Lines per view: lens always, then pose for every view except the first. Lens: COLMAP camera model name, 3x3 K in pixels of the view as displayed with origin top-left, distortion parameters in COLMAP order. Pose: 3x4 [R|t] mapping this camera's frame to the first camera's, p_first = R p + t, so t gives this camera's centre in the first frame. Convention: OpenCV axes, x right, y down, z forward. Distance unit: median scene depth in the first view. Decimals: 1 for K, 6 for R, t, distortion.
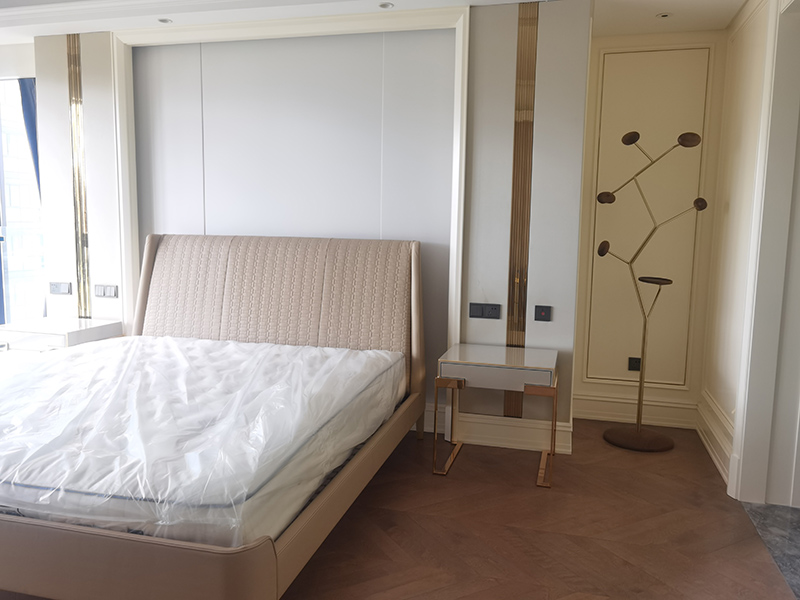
lens RADIAL K [[649.0, 0, 400.0], [0, 649.0, 300.0], [0, 0, 1]] dist [0.012773, 0.001618]
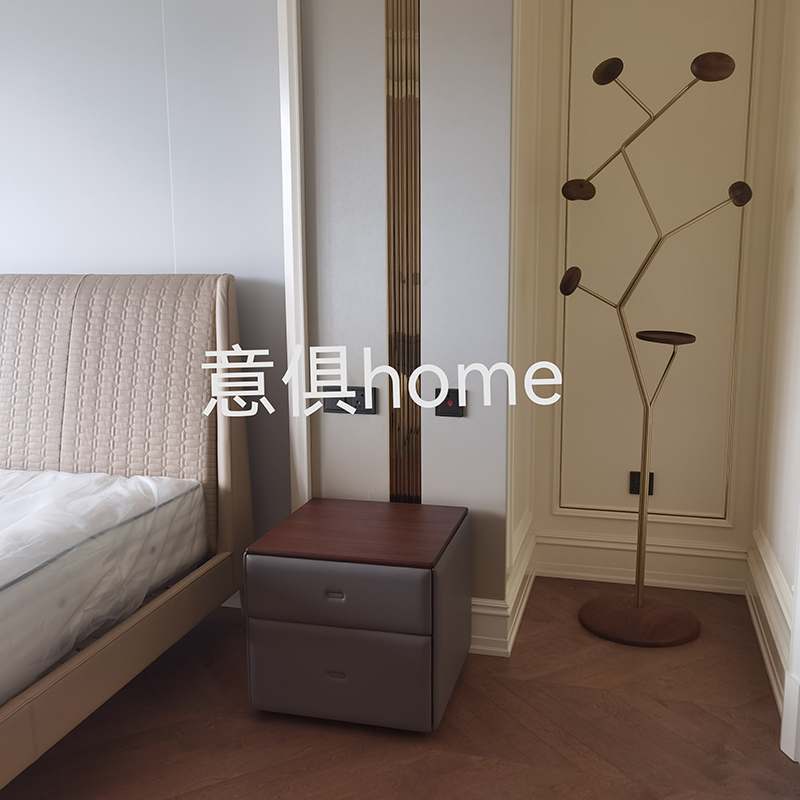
lens RADIAL K [[868.5, 0, 398.6], [0, 868.5, 397.5], [0, 0, 1]] dist [-0.006795, 0.044968]
pose [[0.999705, -0.022018, -0.010208, 0.173245], [0.022452, 0.998756, 0.044531, -0.016646], [0.009215, -0.044747, 0.998956, 0.259088]]
